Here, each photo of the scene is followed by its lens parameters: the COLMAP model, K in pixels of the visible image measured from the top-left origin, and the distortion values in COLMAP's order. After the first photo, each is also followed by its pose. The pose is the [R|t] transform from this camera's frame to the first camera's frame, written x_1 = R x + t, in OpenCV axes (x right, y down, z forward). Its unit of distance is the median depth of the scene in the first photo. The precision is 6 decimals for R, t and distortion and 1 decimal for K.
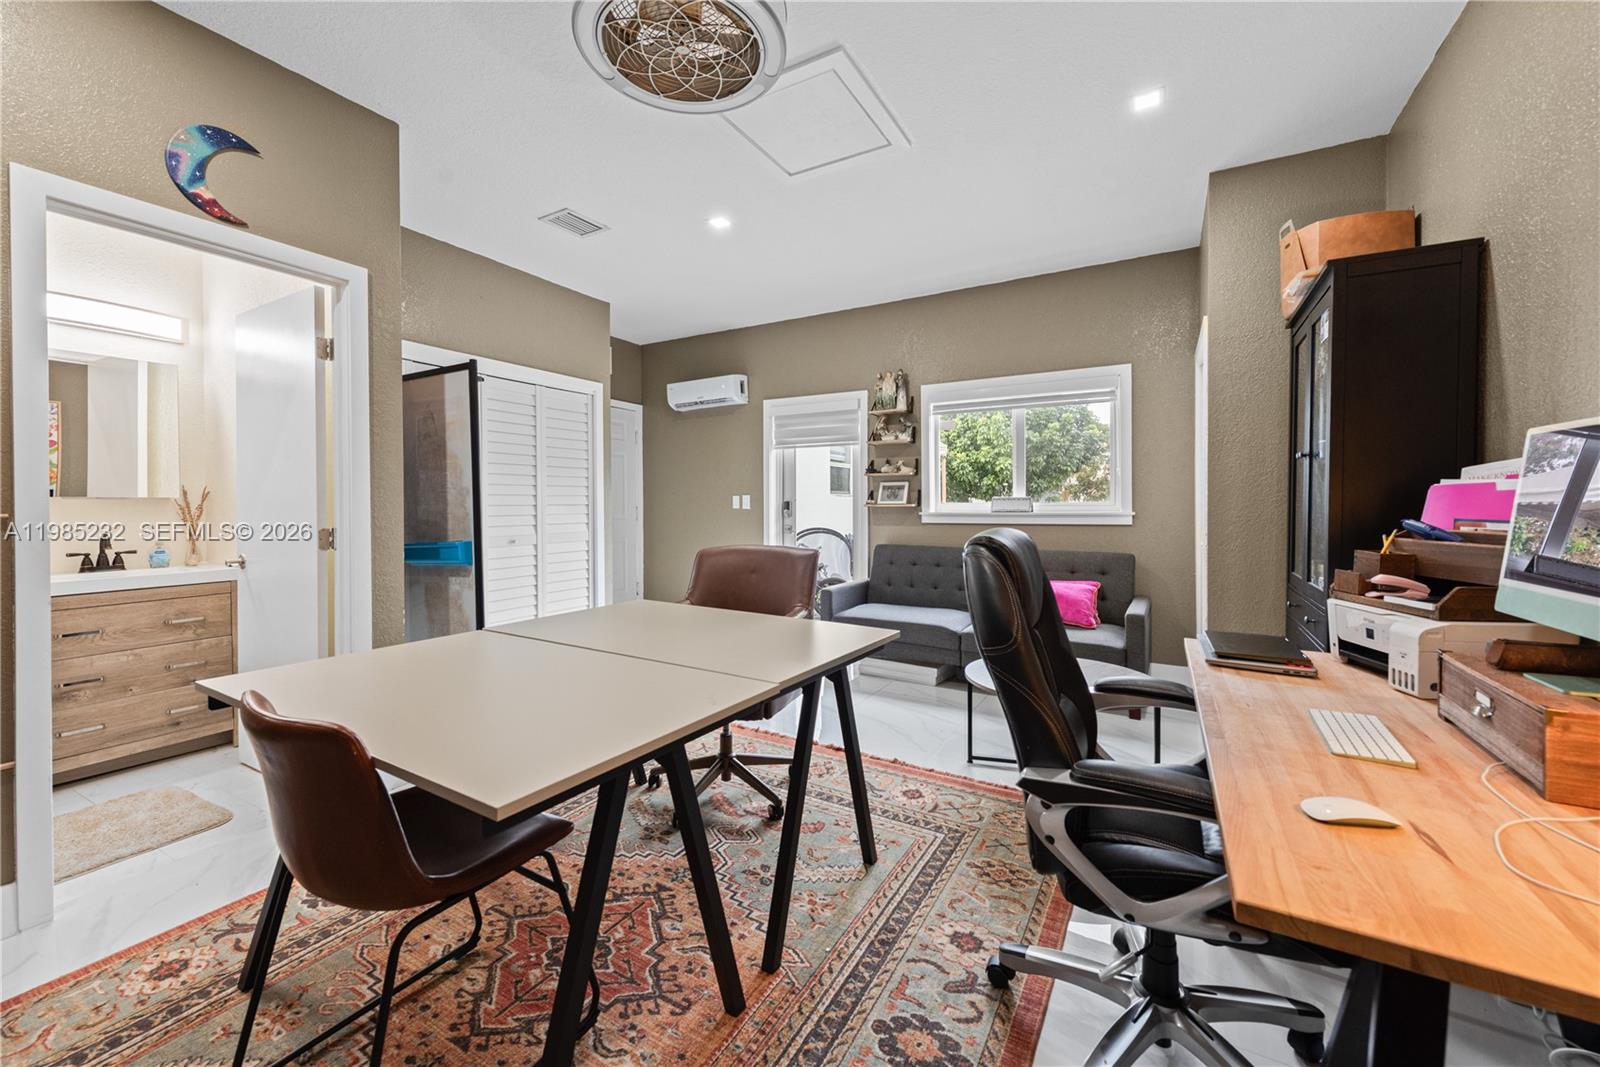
lens RADIAL K [[632.4, 0, 796.0], [0, 632.4, 514.4], [0, 0, 1]] dist [-0.000838, -0.000230]
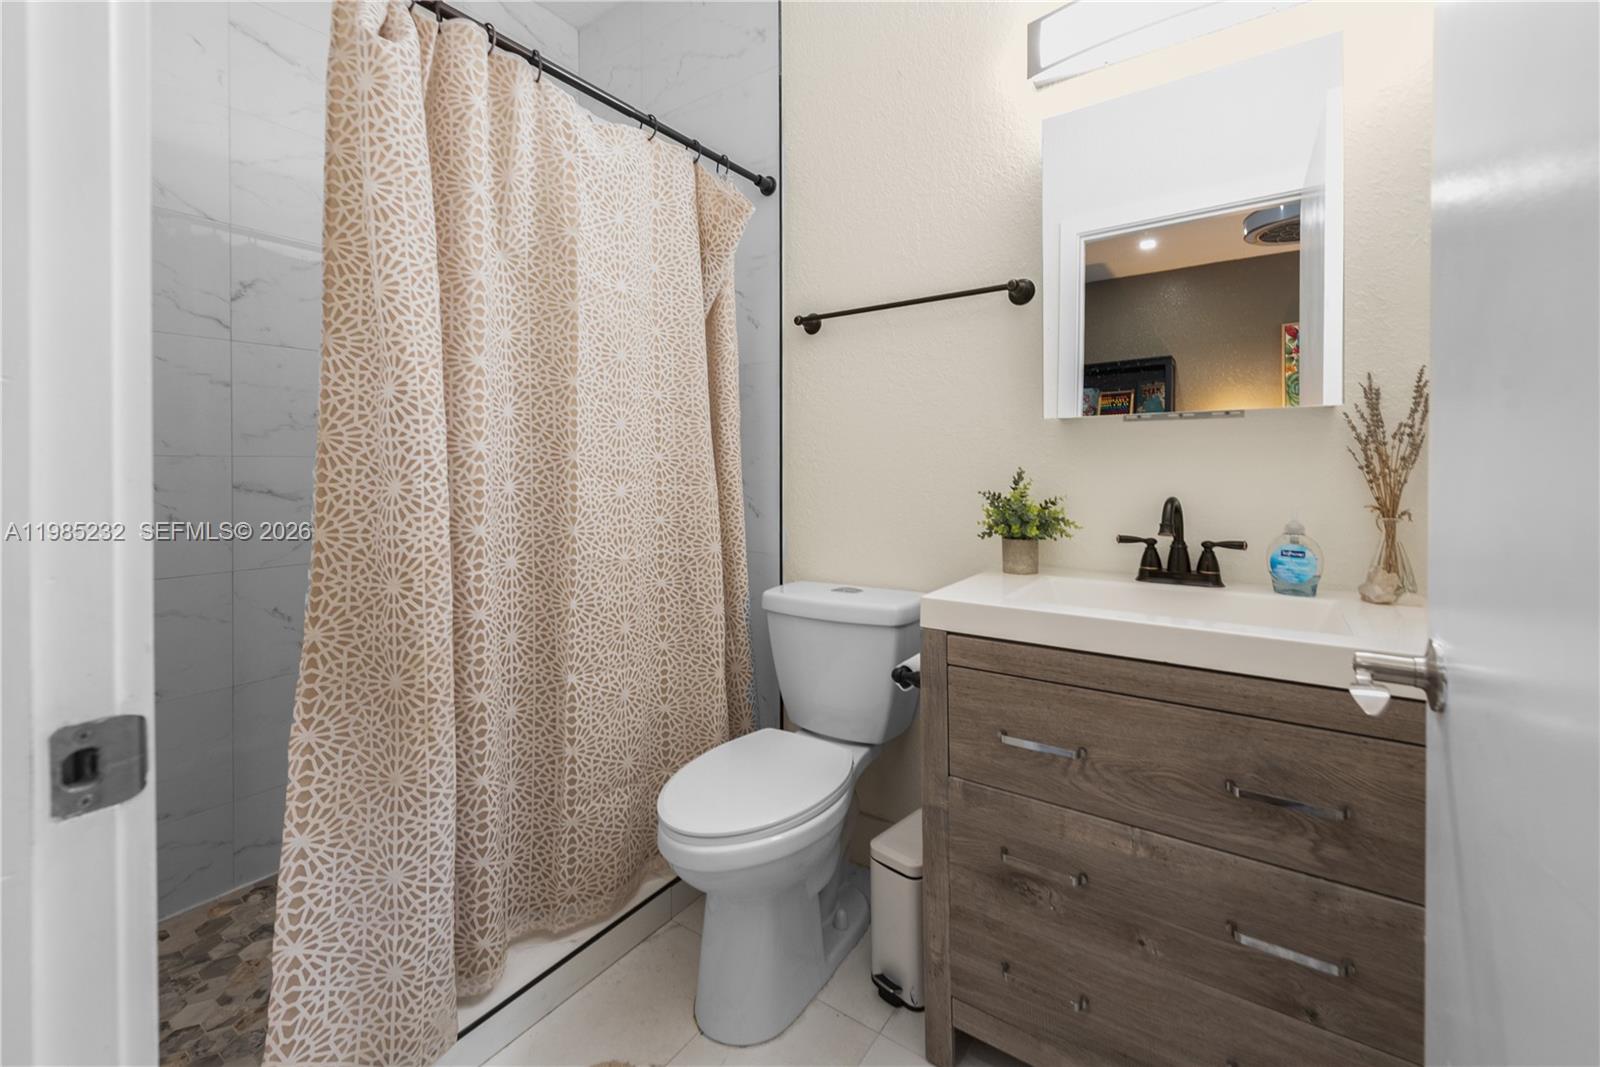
lens RADIAL K [[667.3, 0, 801.1], [0, 667.3, 470.5], [0, 0, 1]] dist [0.000722, 0.000015]
pose [[-0.094297, 0.006953, -0.995520, -0.759626], [-0.010597, 0.999912, 0.007987, 0.014745], [0.995488, 0.011303, -0.094215, 0.962481]]
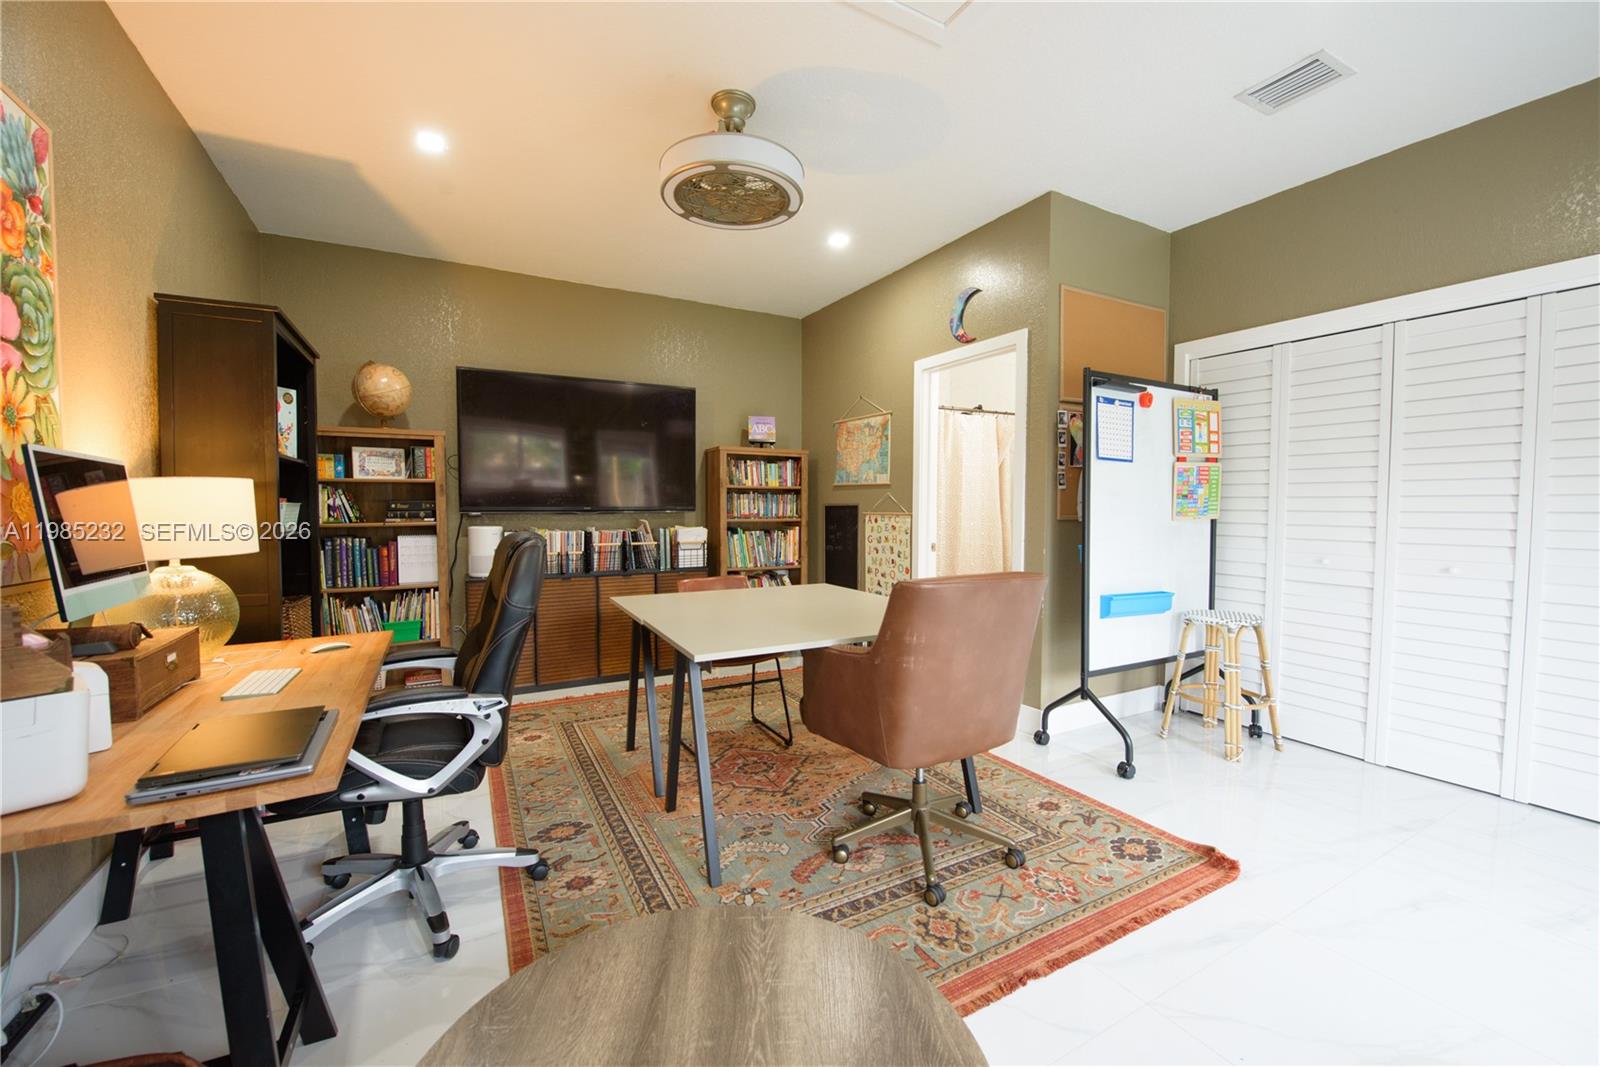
lens RADIAL K [[644.6, 0, 800.0], [0, 644.6, 533.5], [0, 0, 1]] dist [-0.019628, -0.000201]
pose [[-0.517857, 0.036732, -0.854678, 0.727405], [-0.015769, 0.998498, 0.052467, -0.029790], [0.855322, 0.040648, -0.516500, 1.342835]]
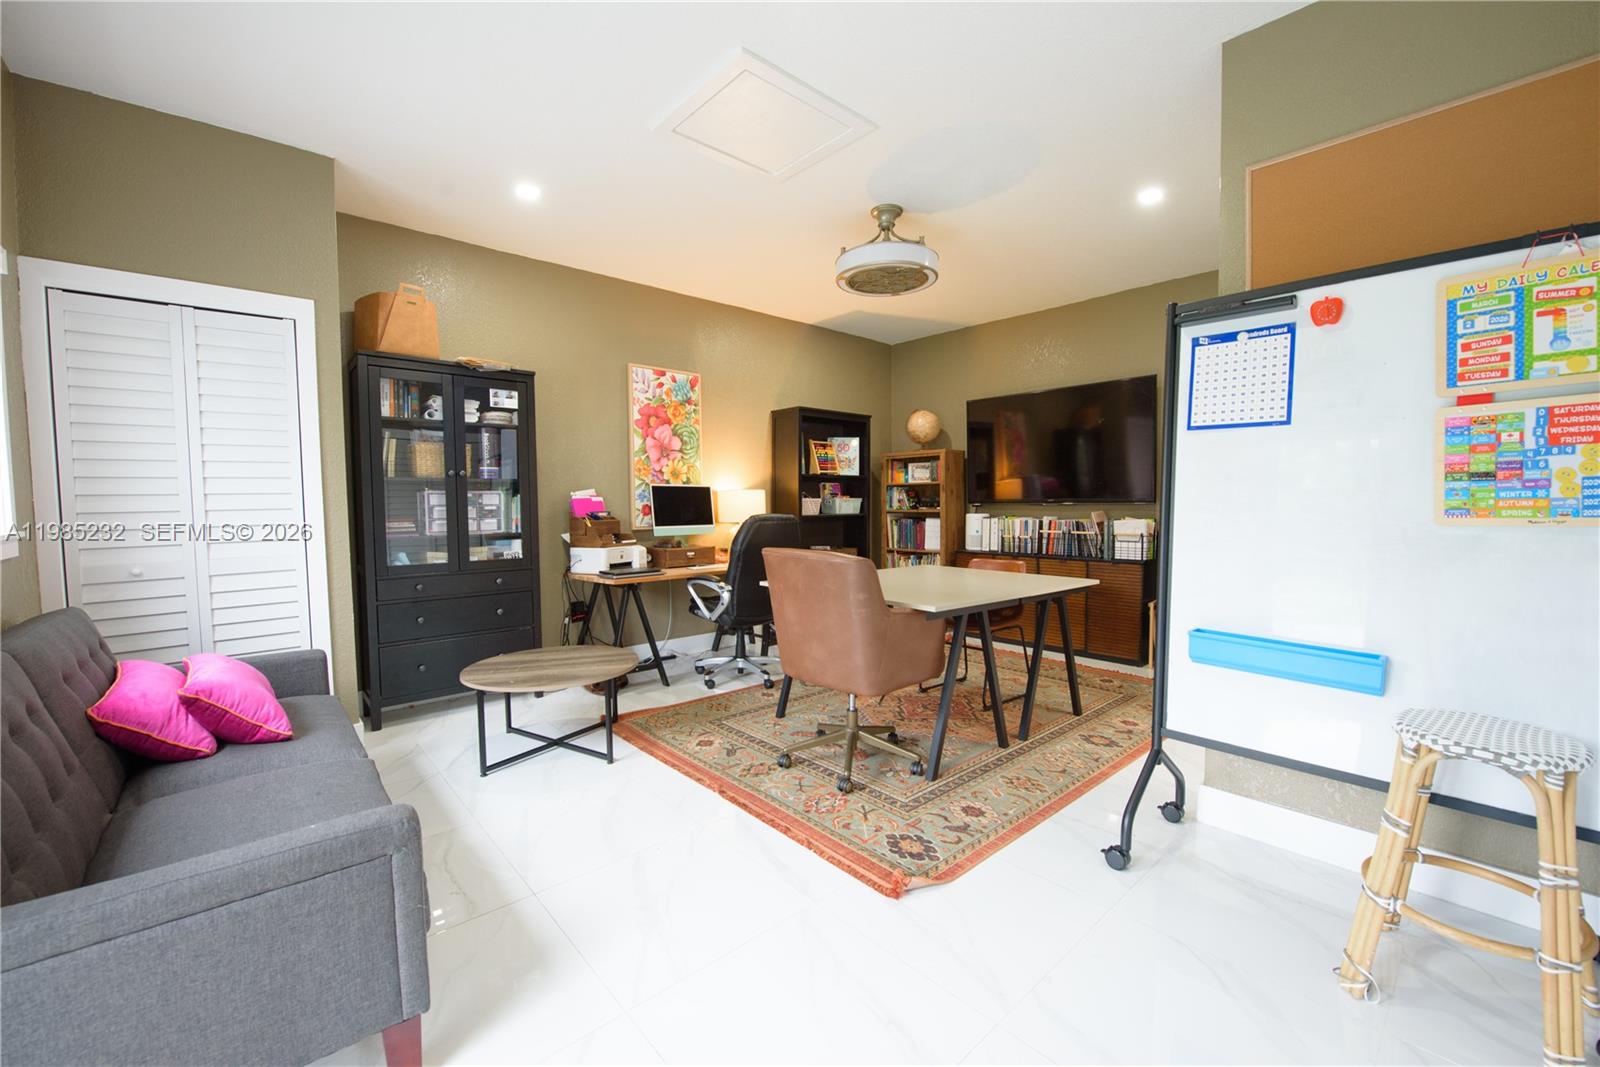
lens RADIAL K [[652.7, 0, 802.0], [0, 652.7, 526.3], [0, 0, 1]] dist [-0.000734, -0.005061]
pose [[-0.947696, -0.004217, 0.319146, -0.404762], [0.014946, 0.998230, 0.057571, -0.046487], [-0.318823, 0.059330, -0.945955, 2.177728]]
